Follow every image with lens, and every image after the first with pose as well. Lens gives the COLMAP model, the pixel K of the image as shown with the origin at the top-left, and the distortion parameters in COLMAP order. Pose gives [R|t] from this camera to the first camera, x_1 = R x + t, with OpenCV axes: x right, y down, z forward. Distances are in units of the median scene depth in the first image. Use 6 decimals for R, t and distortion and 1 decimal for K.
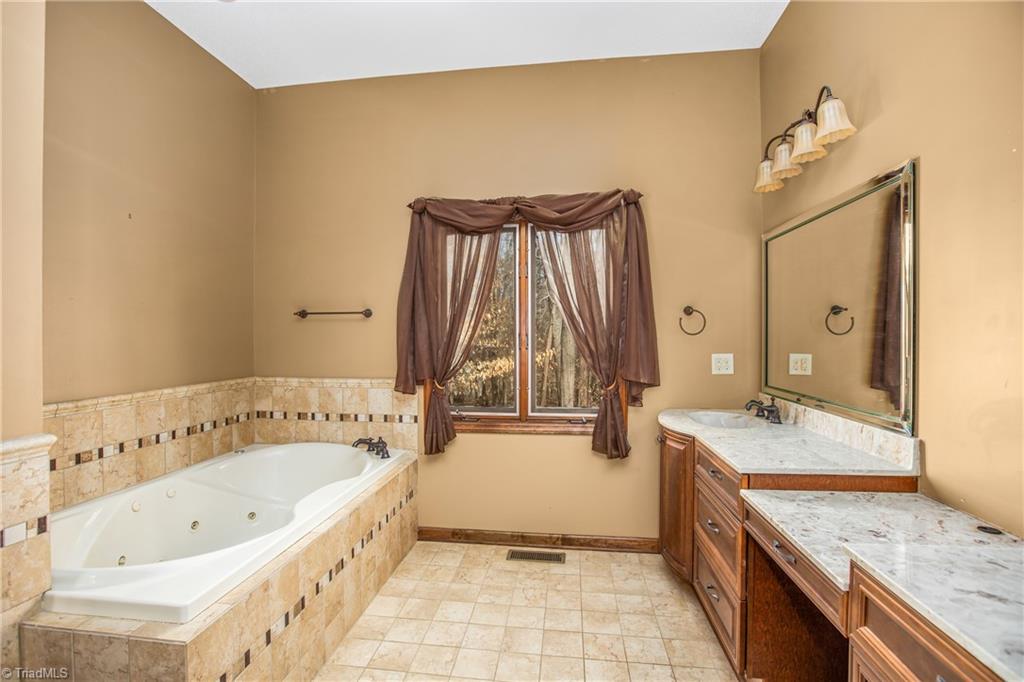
lens RADIAL K [[487.6, 0, 508.0], [0, 487.6, 348.4], [0, 0, 1]] dist [-0.002662, 0.004091]
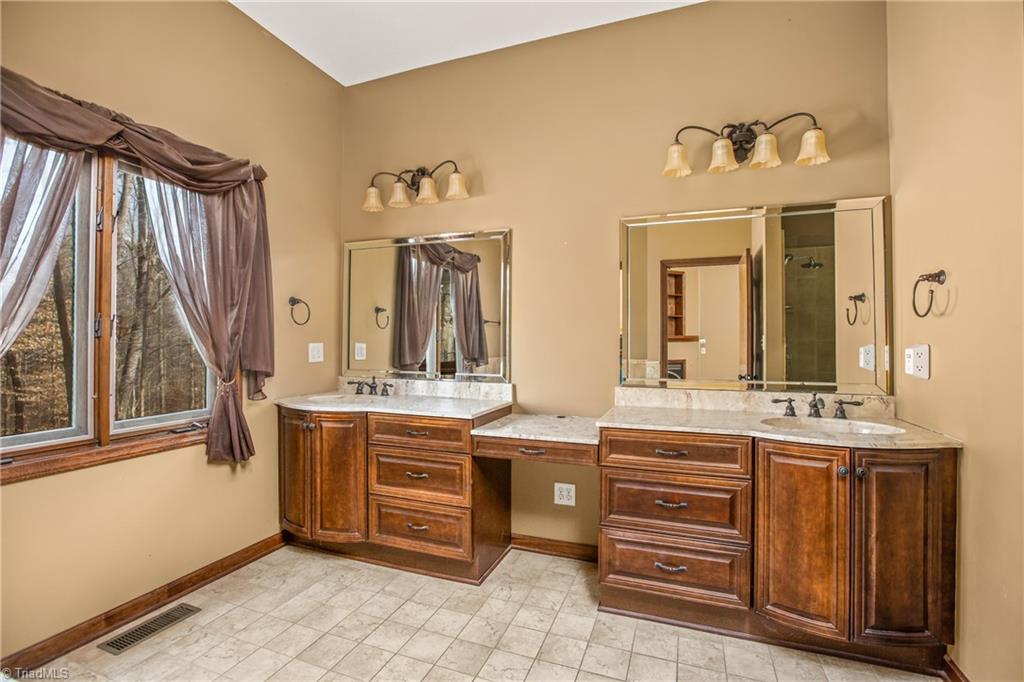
lens RADIAL K [[487.6, 0, 506.1], [0, 487.6, 336.9], [0, 0, 1]] dist [-0.002662, 0.004091]
pose [[0.237959, 0.013095, 0.971187, -0.527154], [0.013648, 0.999765, -0.016824, 0.021951], [-0.971179, 0.017258, 0.237724, 0.325081]]
